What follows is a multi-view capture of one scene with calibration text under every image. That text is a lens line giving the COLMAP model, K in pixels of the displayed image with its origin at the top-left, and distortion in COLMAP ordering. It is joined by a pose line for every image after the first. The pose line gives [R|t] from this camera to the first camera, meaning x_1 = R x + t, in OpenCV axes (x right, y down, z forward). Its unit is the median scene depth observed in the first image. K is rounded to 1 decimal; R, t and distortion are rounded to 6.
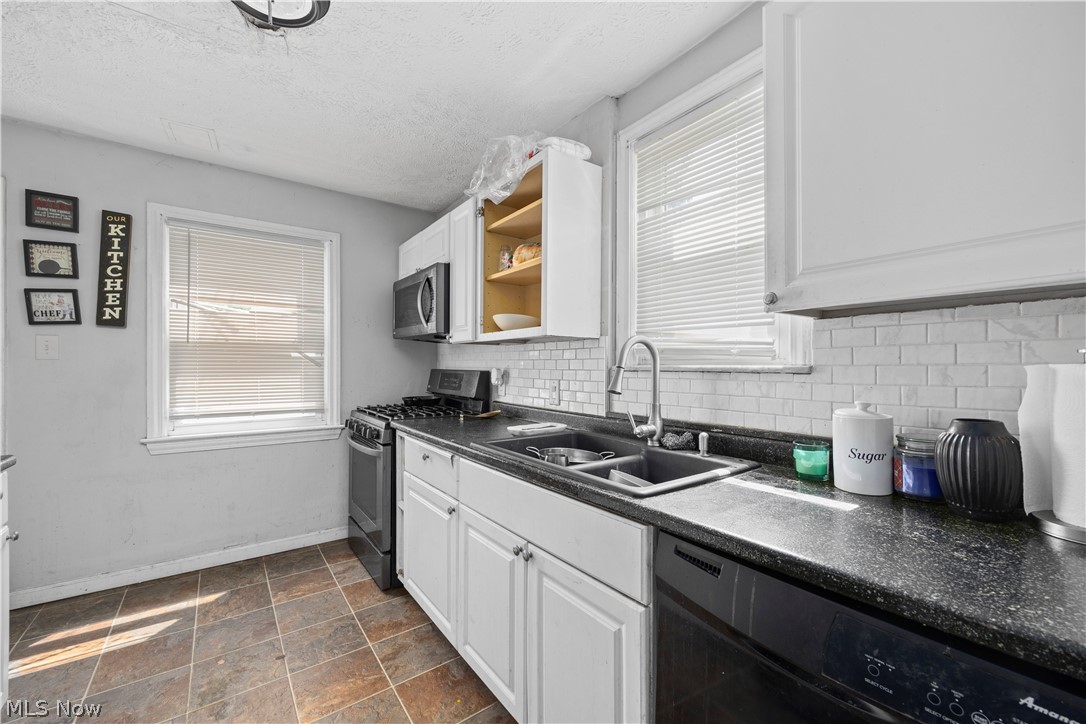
lens RADIAL K [[418.4, 0, 541.2], [0, 418.4, 364.5], [0, 0, 1]] dist [-0.001657, -0.000127]
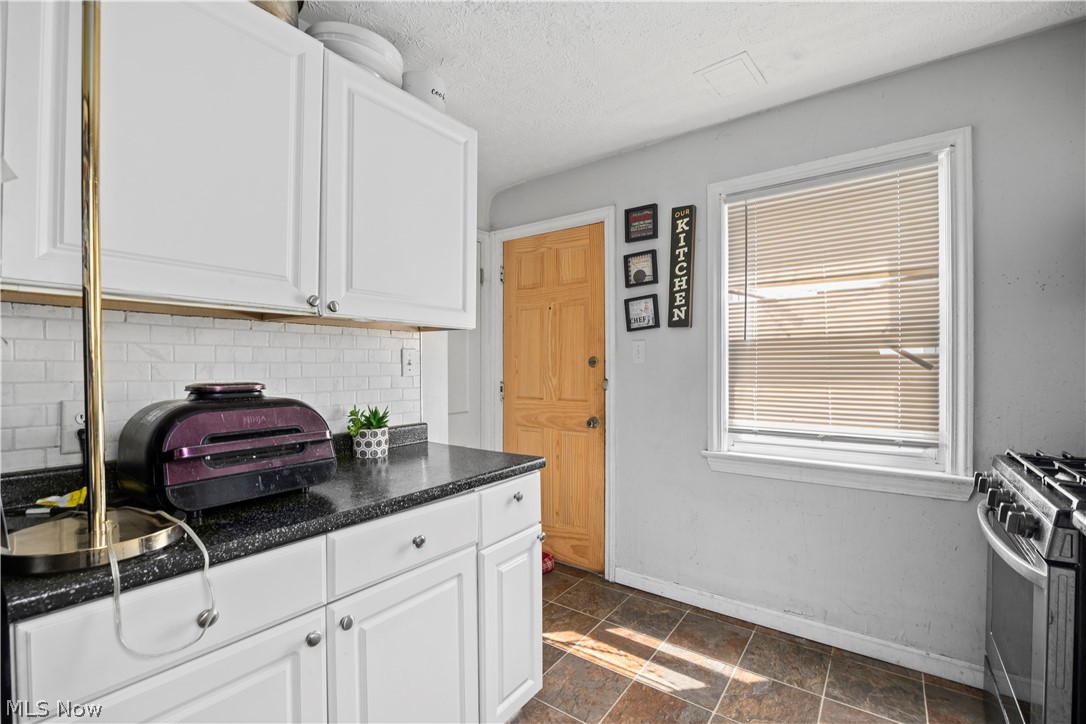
lens RADIAL K [[476.7, 0, 545.6], [0, 476.7, 369.9], [0, 0, 1]] dist [-0.014040, -0.000073]
pose [[0.298337, 0.004347, -0.954451, -0.083270], [0.004407, 0.999973, 0.005932, -0.002933], [0.954451, -0.005976, 0.298309, 0.382935]]
